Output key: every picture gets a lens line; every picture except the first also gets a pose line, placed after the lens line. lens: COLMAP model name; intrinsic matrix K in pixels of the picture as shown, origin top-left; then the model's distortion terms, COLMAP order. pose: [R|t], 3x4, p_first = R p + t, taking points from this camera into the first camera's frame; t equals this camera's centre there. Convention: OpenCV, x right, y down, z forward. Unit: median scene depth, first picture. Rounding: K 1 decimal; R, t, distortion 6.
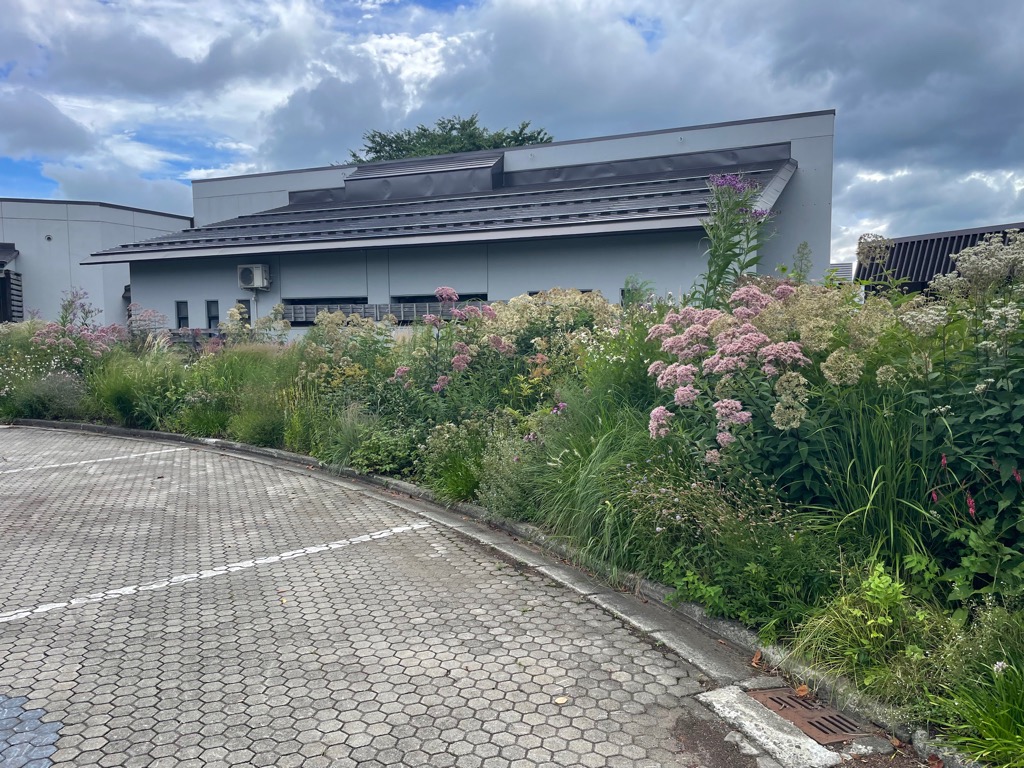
lens RADIAL K [[765.5, 0, 524.8], [0, 765.5, 398.3], [0, 0, 1]] dist [0.065905, -0.082976]
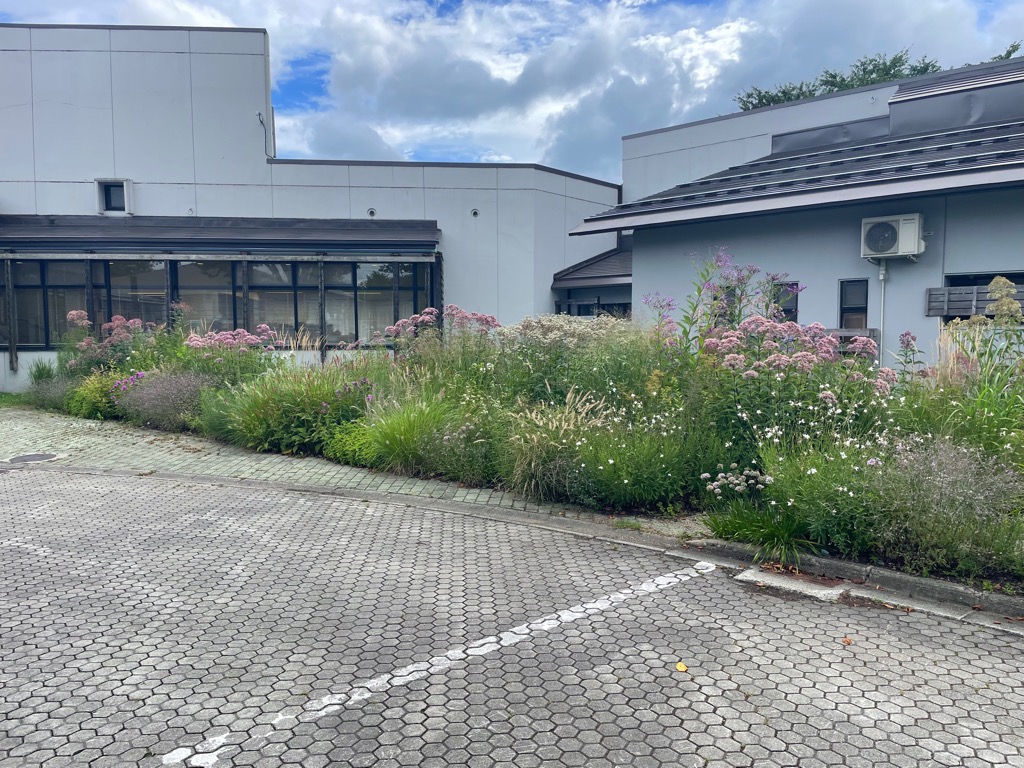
lens RADIAL K [[765.5, 0, 524.8], [0, 765.5, 398.3], [0, 0, 1]] dist [0.065905, -0.082976]
pose [[0.951674, 0.030769, -0.305563, -0.309350], [-0.031312, 0.999505, 0.003127, -0.023207], [0.305508, 0.006592, 0.952167, 0.268240]]
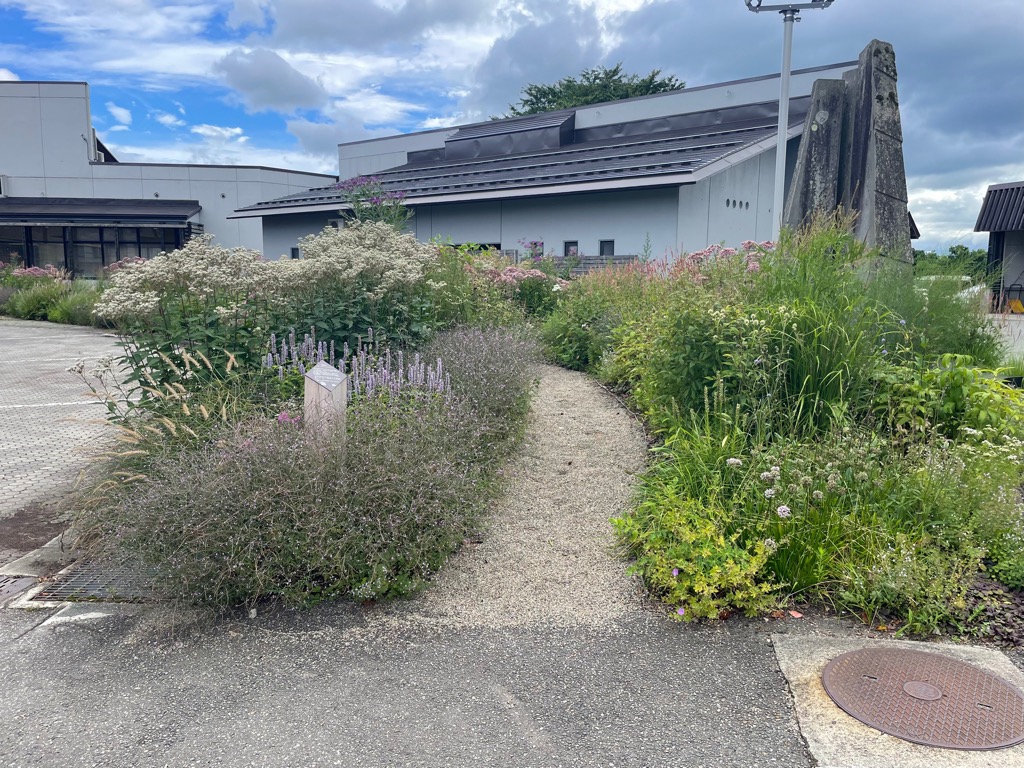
lens RADIAL K [[769.0, 0, 516.5], [0, 769.0, 386.4], [0, 0, 1]] dist [0.097314, -0.153129]
pose [[0.959050, 0.055276, -0.277791, 0.199362], [-0.039999, 0.997374, 0.060368, 0.005422], [0.280398, -0.046784, 0.958743, -0.086380]]
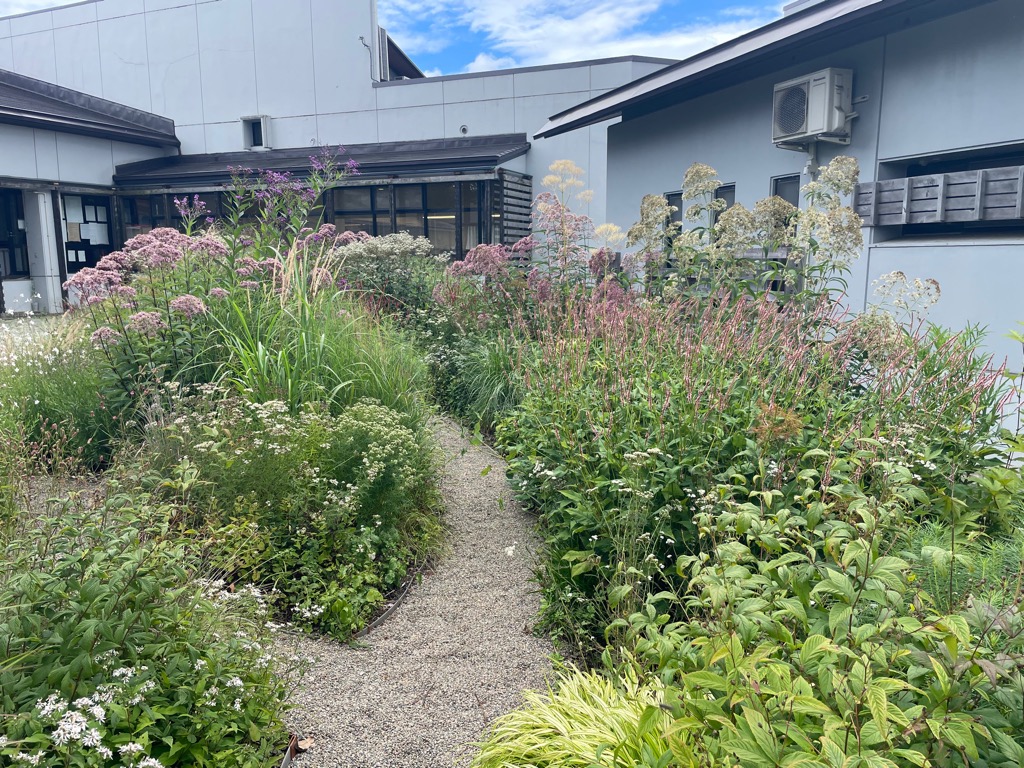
lens RADIAL K [[769.0, 0, 516.5], [0, 769.0, 386.4], [0, 0, 1]] dist [0.097314, -0.153129]
pose [[0.702989, 0.119392, -0.701108, -0.119815], [-0.063104, 0.992391, 0.105721, -0.038303], [0.708396, -0.030078, 0.705174, 0.445891]]
